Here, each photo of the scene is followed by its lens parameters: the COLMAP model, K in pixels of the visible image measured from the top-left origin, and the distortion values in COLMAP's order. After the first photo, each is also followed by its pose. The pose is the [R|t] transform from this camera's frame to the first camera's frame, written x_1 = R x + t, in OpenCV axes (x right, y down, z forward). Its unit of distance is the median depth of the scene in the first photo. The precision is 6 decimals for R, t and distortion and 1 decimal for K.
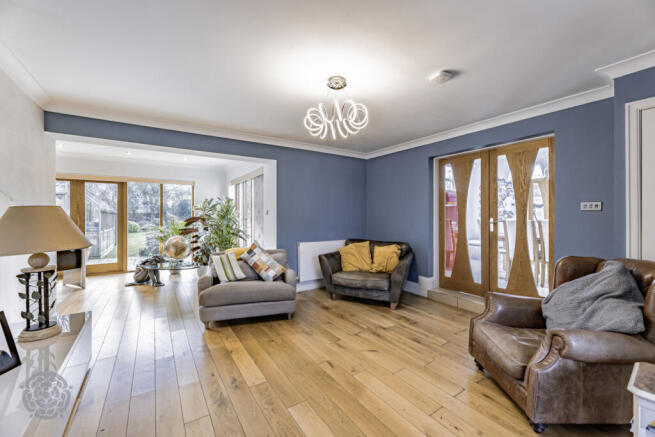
lens RADIAL K [[264.6, 0, 329.0], [0, 264.6, 214.8], [0, 0, 1]] dist [-0.000545, -0.000147]
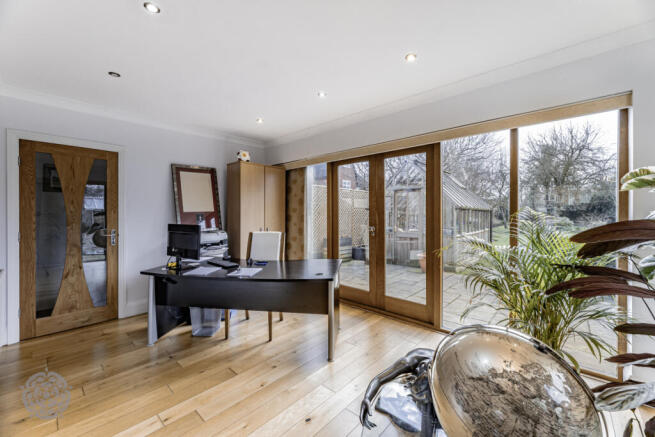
lens RADIAL K [[264.6, 0, 329.0], [0, 264.6, 214.8], [0, 0, 1]] dist [-0.000545, -0.000147]
pose [[0.255808, 0.007203, -0.966701, -0.236854], [-0.000209, 0.999973, 0.007395, 0.001094], [0.966728, -0.001690, 0.255803, 0.461050]]
